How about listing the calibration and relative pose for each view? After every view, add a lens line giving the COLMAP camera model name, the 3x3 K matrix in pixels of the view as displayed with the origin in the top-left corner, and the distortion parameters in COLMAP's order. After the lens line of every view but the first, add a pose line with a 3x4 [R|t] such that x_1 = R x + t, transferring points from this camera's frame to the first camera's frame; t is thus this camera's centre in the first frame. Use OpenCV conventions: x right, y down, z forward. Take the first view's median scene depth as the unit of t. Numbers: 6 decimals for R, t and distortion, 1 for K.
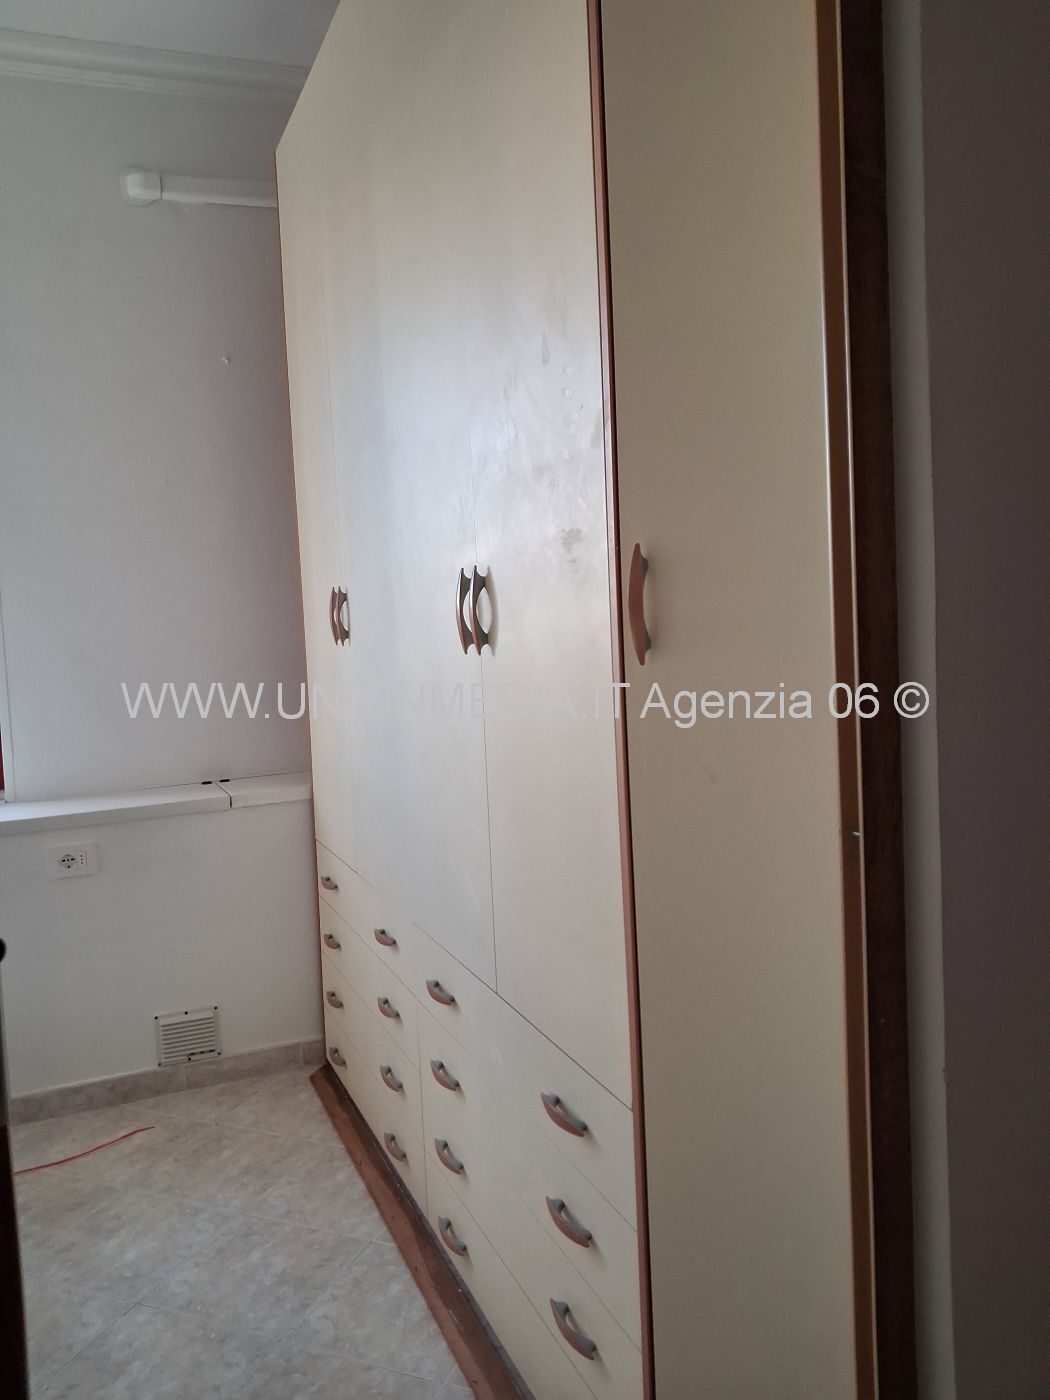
lens RADIAL K [[1118.1, 0, 523.6], [0, 1118.1, 708.0], [0, 0, 1]] dist [-0.005339, 0.001085]
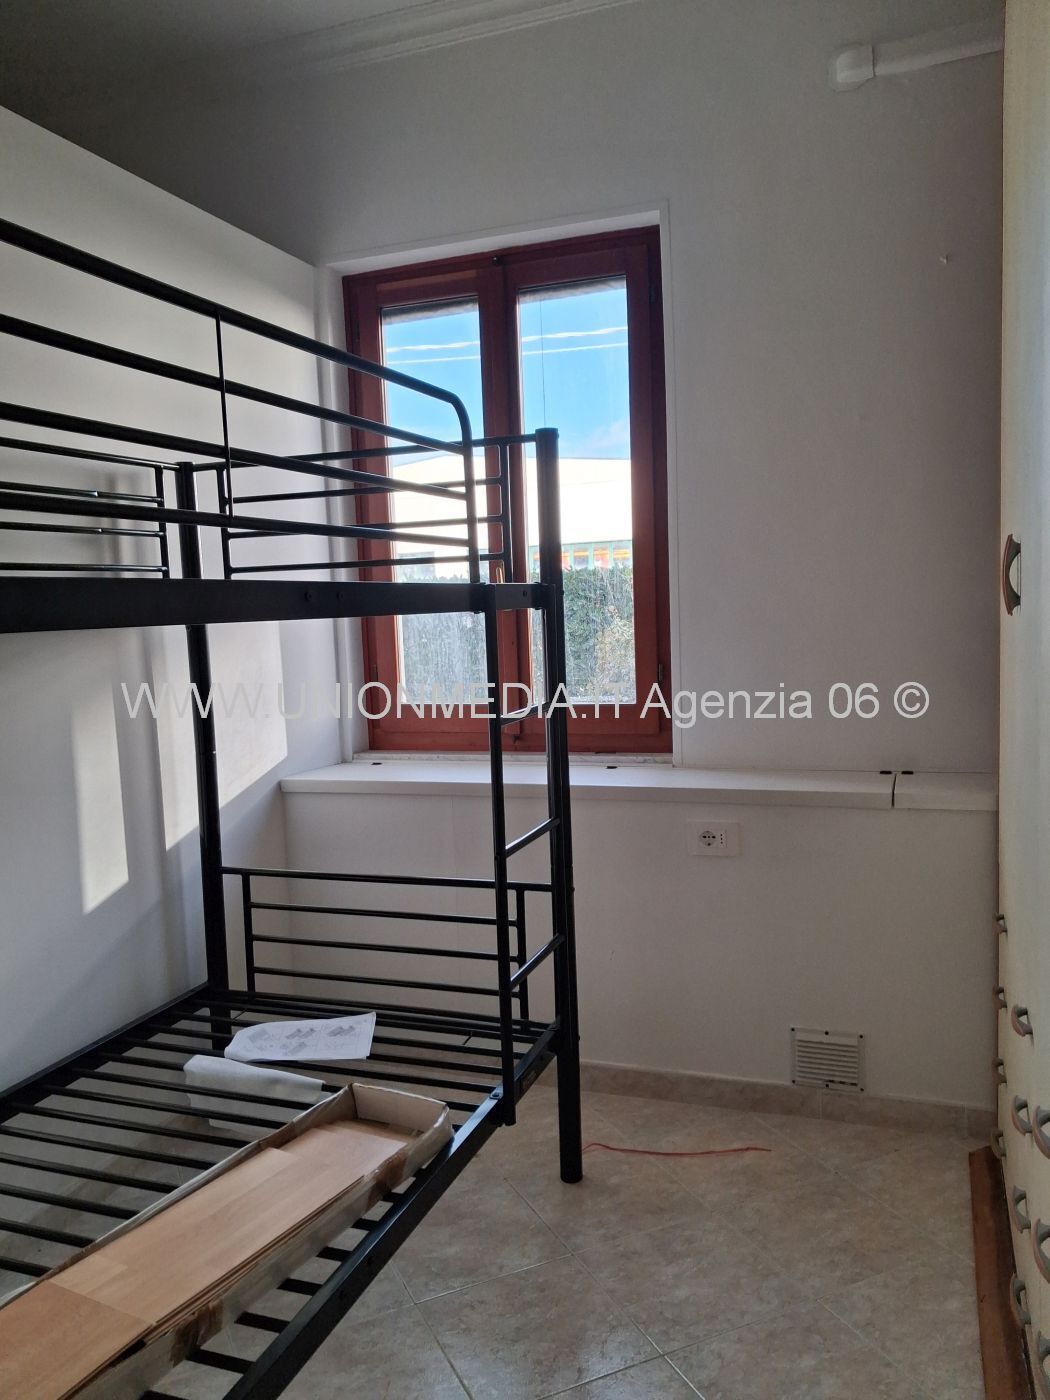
lens RADIAL K [[1118.1, 0, 523.6], [0, 1118.1, 708.0], [0, 0, 1]] dist [-0.005339, 0.001085]
pose [[0.739680, 0.092922, -0.666512, 0.082877], [-0.074089, 0.995645, 0.056586, -0.010984], [0.668867, 0.007526, 0.743344, 0.203804]]
